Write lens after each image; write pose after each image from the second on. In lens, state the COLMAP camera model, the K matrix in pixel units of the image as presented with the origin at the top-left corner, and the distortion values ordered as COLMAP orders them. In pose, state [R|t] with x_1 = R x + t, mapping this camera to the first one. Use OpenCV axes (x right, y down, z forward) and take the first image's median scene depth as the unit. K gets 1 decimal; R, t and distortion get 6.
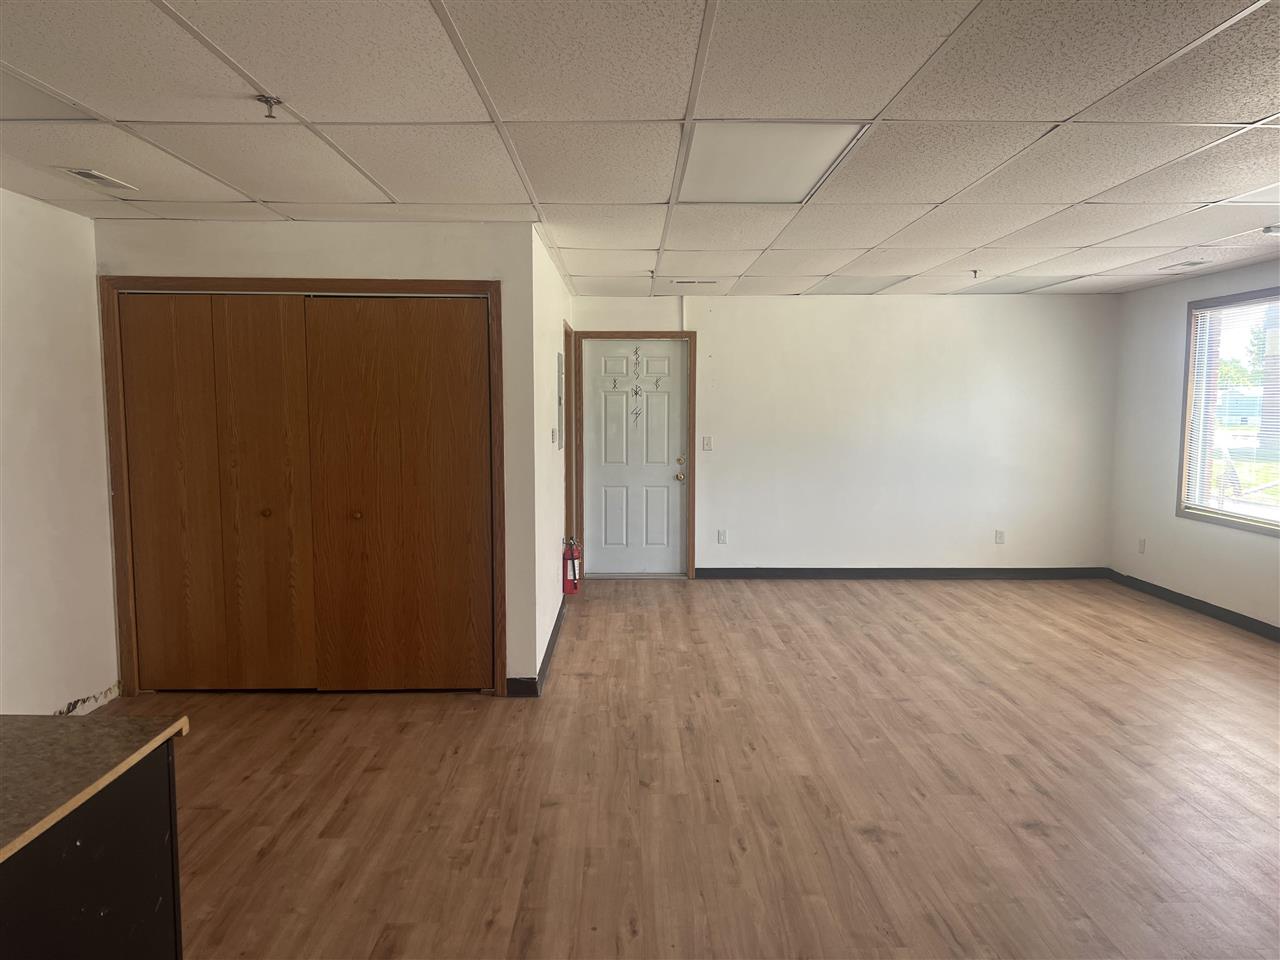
lens RADIAL K [[951.5, 0, 641.9], [0, 951.5, 495.2], [0, 0, 1]] dist [0.055614, -0.063822]
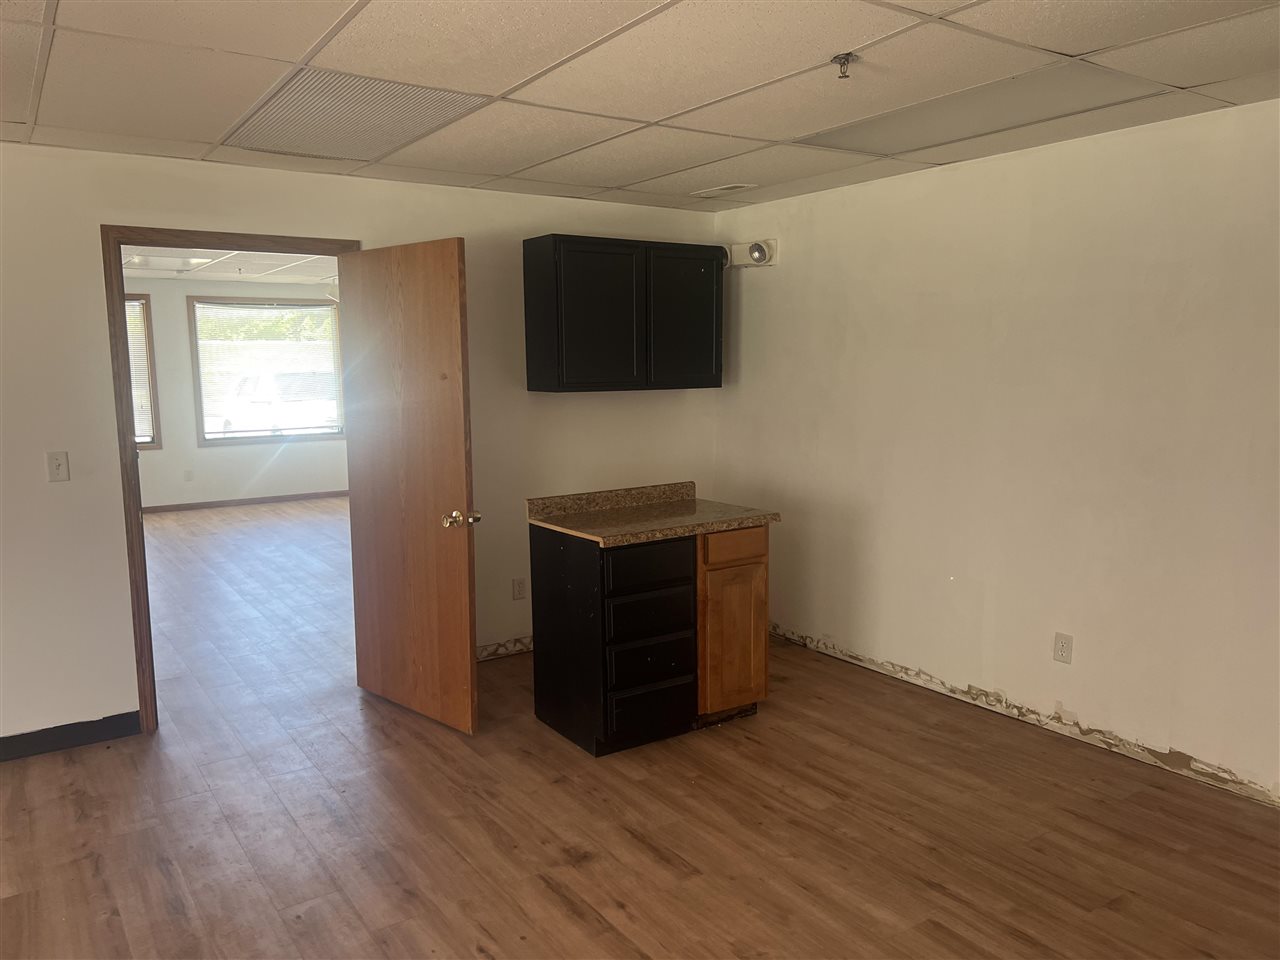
lens RADIAL K [[961.1, 0, 631.8], [0, 961.1, 492.6], [0, 0, 1]] dist [0.052504, -0.056669]
pose [[-0.836858, 0.086641, -0.540521, 0.191053], [-0.042648, 0.974076, 0.222166, -0.109686], [0.545757, 0.208974, -0.811468, 0.979142]]
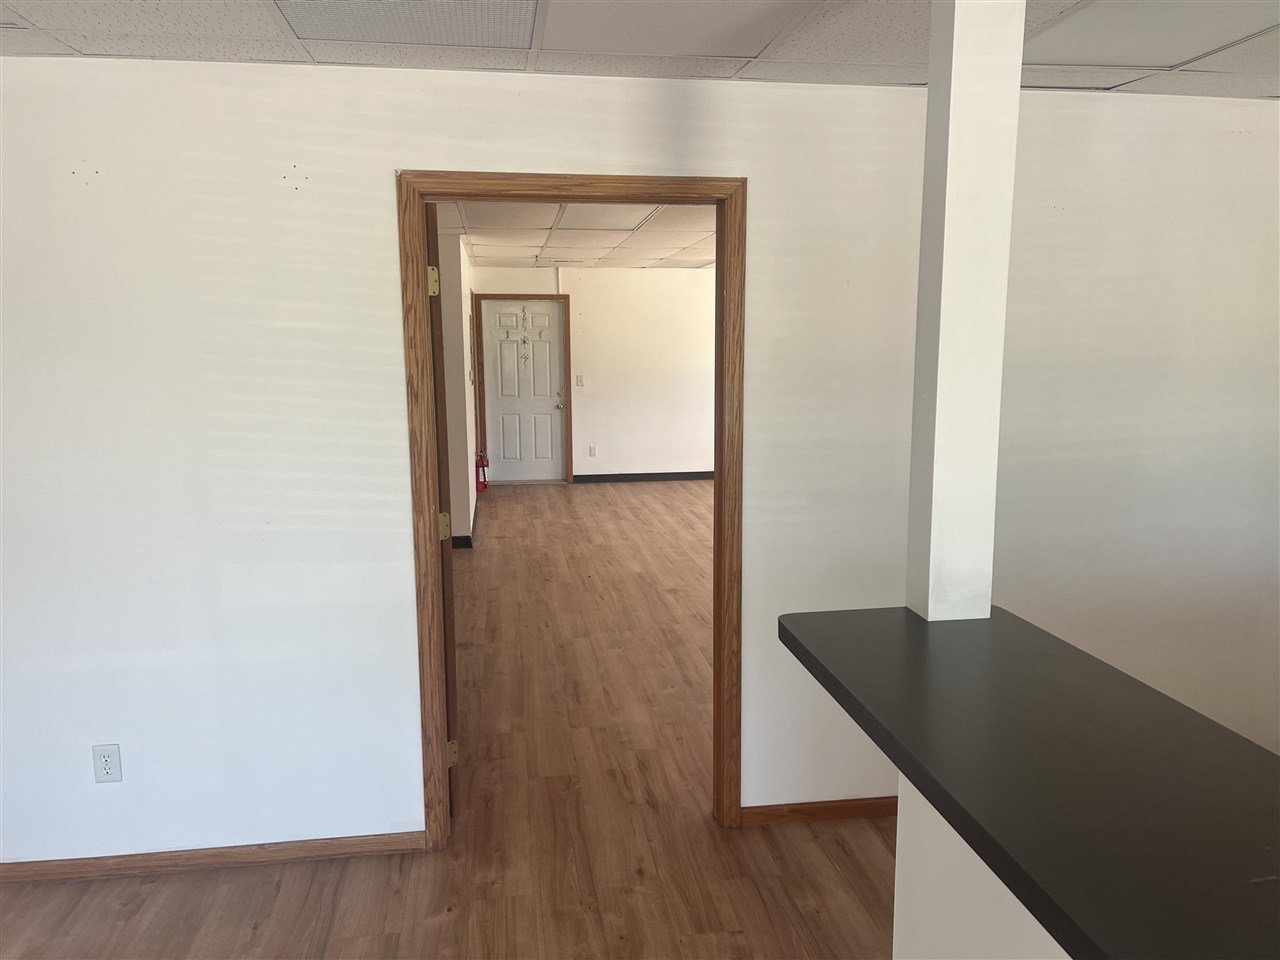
lens RADIAL K [[928.0, 0, 665.1], [0, 928.0, 520.8], [0, 0, 1]] dist [0.049794, 0.000943]
pose [[0.987604, -0.029329, 0.154202, -0.032450], [0.014678, 0.995340, 0.095304, 0.030282], [-0.156279, -0.091860, 0.983432, -0.517311]]
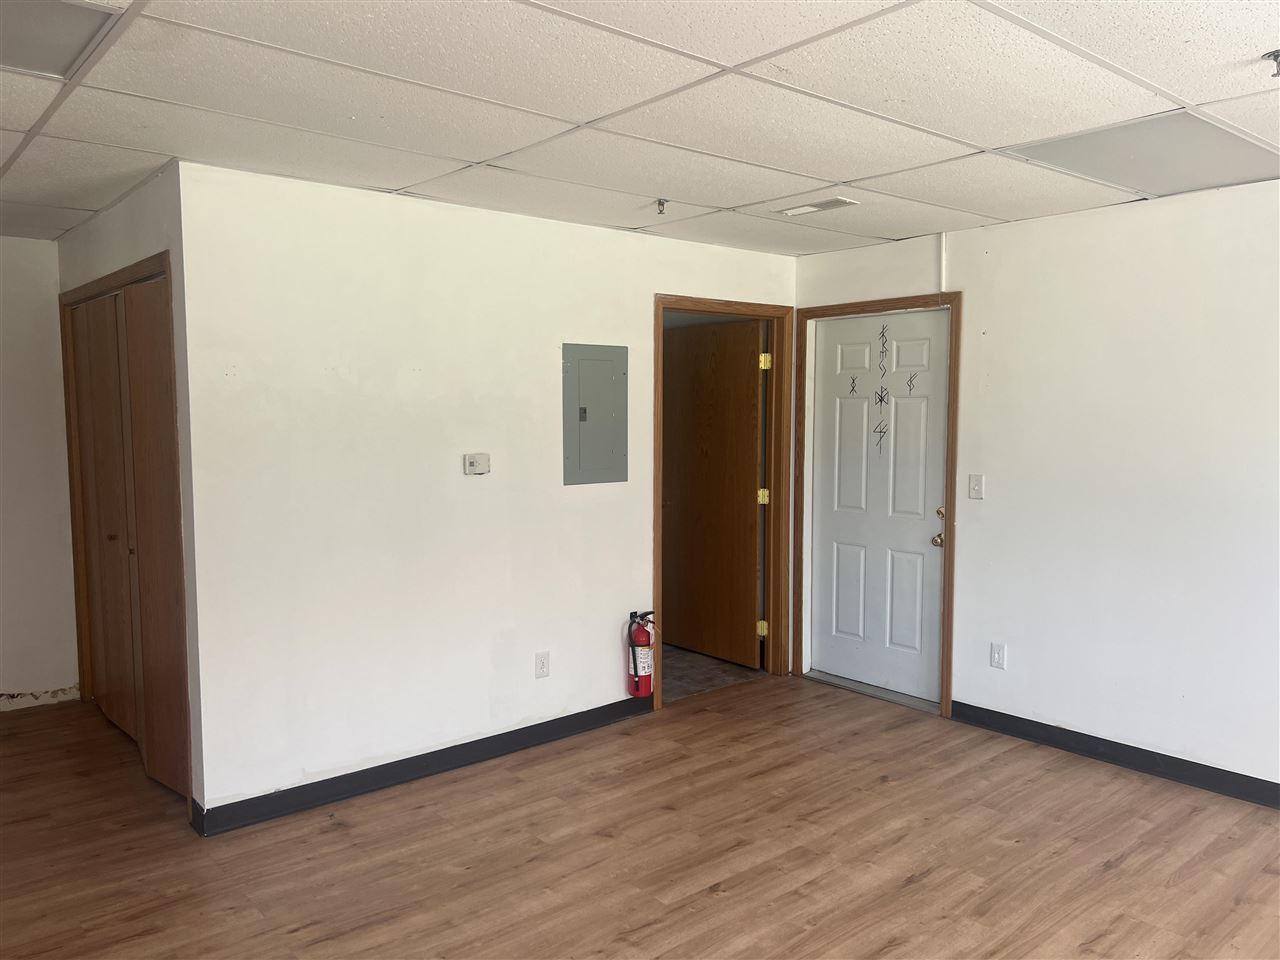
lens RADIAL K [[961.1, 0, 631.8], [0, 961.1, 492.6], [0, 0, 1]] dist [0.052504, -0.056669]
pose [[0.640497, 0.065516, -0.765161, 0.624699], [-0.074687, 0.996945, 0.022844, -0.080430], [0.764320, 0.042517, 0.643434, 0.779186]]
